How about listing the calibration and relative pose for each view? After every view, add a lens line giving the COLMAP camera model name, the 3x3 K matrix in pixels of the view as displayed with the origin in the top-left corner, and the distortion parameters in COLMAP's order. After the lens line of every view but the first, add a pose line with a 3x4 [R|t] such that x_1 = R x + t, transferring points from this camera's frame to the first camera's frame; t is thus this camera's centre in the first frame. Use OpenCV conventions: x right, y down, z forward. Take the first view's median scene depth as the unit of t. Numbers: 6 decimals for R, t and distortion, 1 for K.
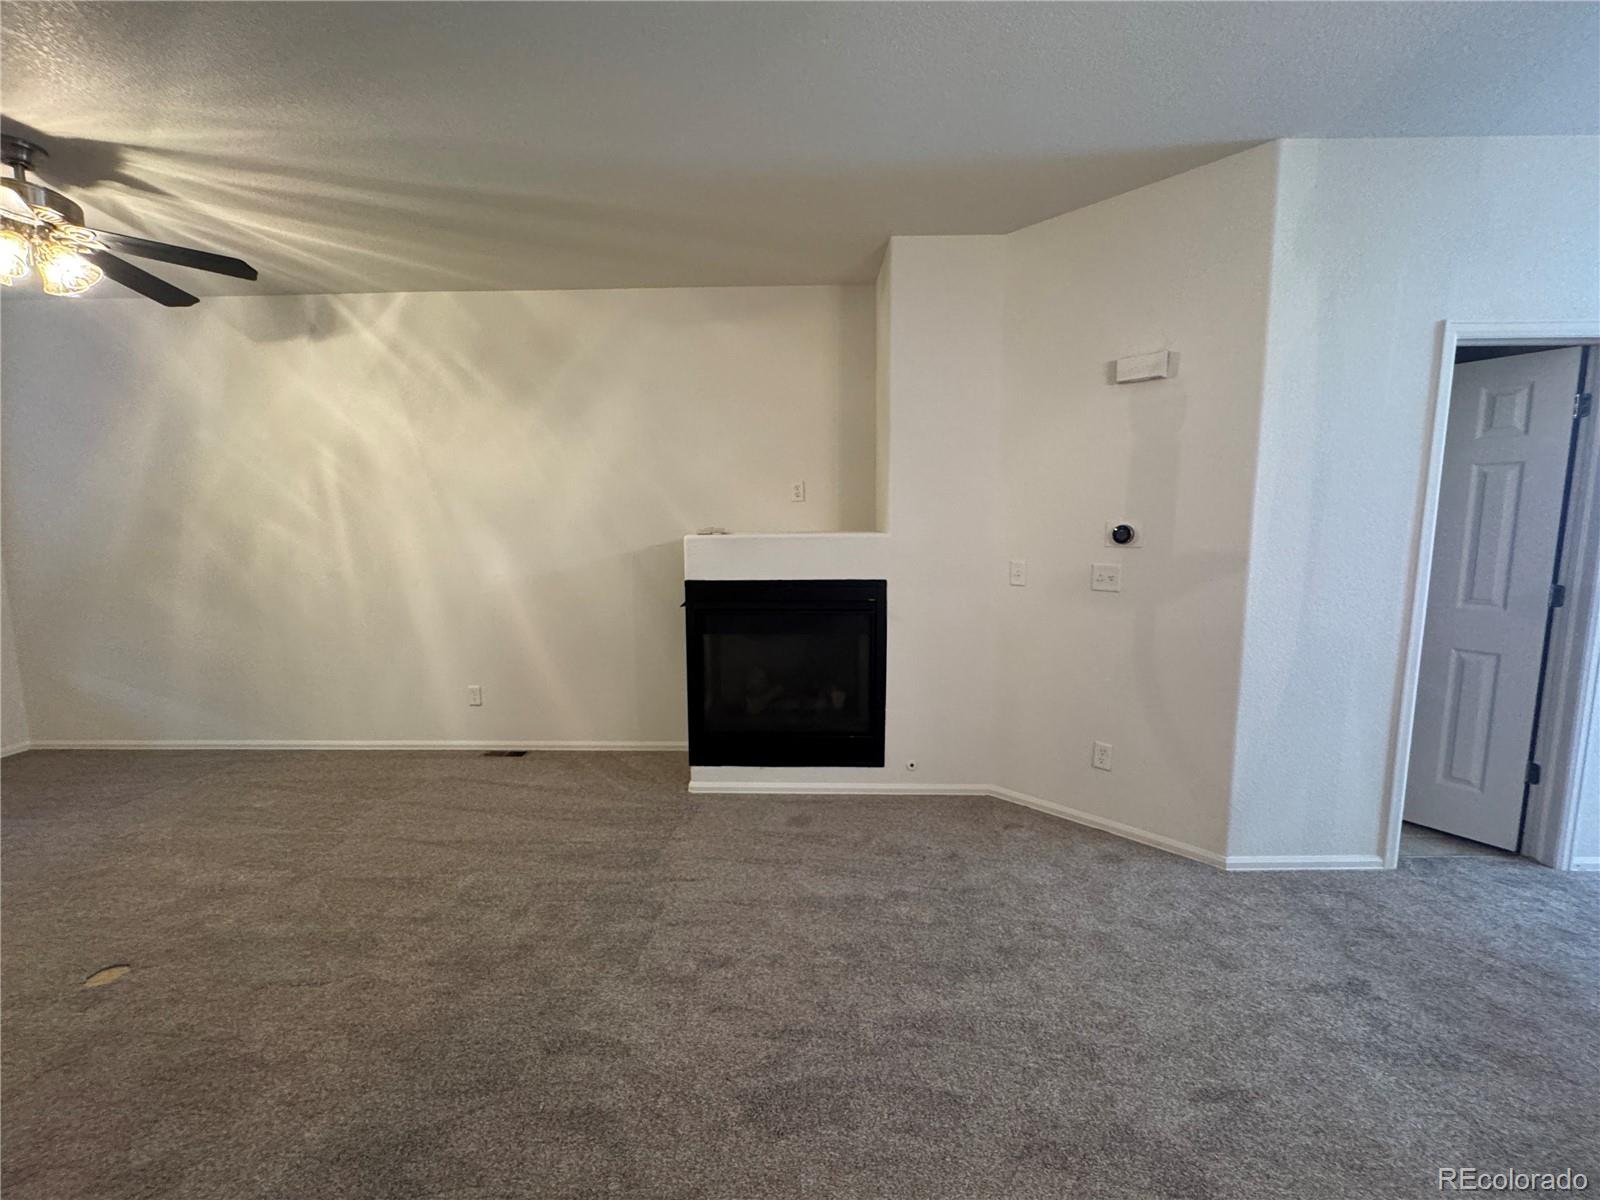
lens RADIAL K [[641.9, 0, 799.7], [0, 641.9, 597.5], [0, 0, 1]] dist [-0.004571, 0.000793]
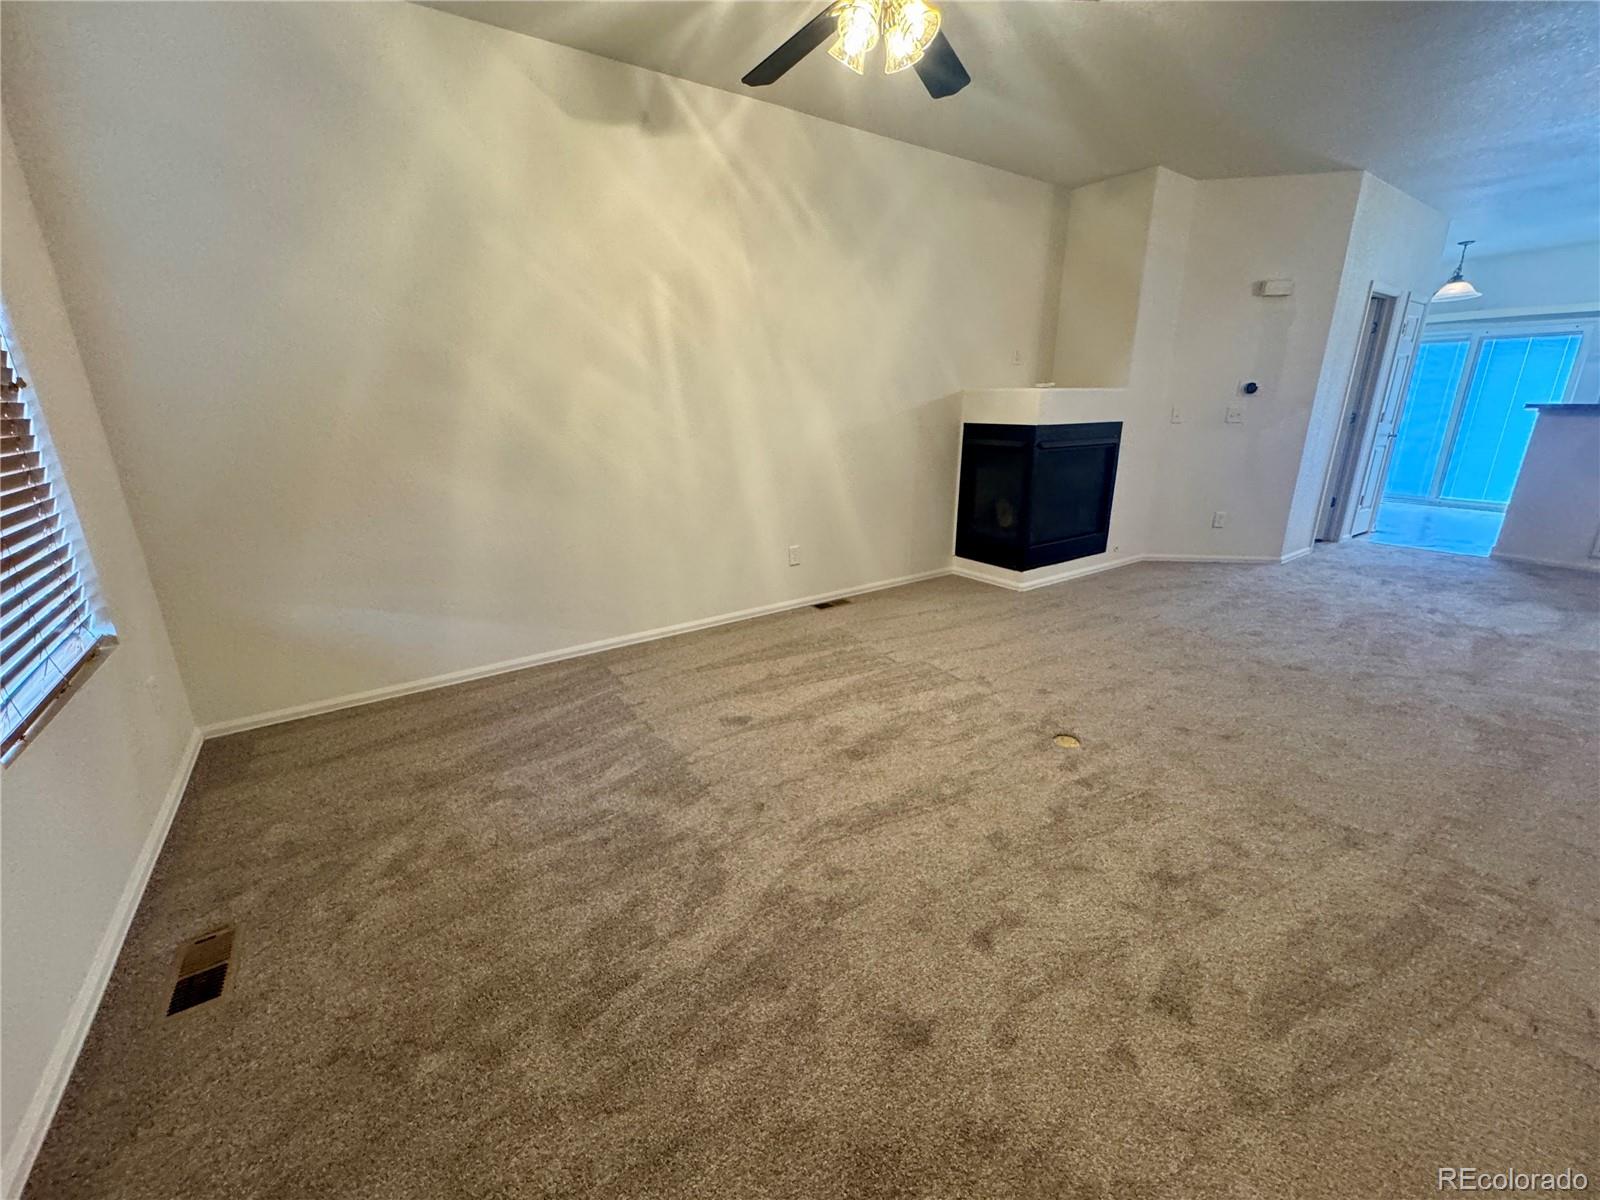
lens RADIAL K [[645.7, 0, 800.0], [0, 645.7, 600.0], [0, 0, 1]] dist [-0.005714, 0.000960]
pose [[0.809924, -0.174462, 0.559987, -1.153794], [0.073007, 0.977300, 0.198883, 0.020703], [-0.581973, -0.120197, 0.804276, 0.173292]]
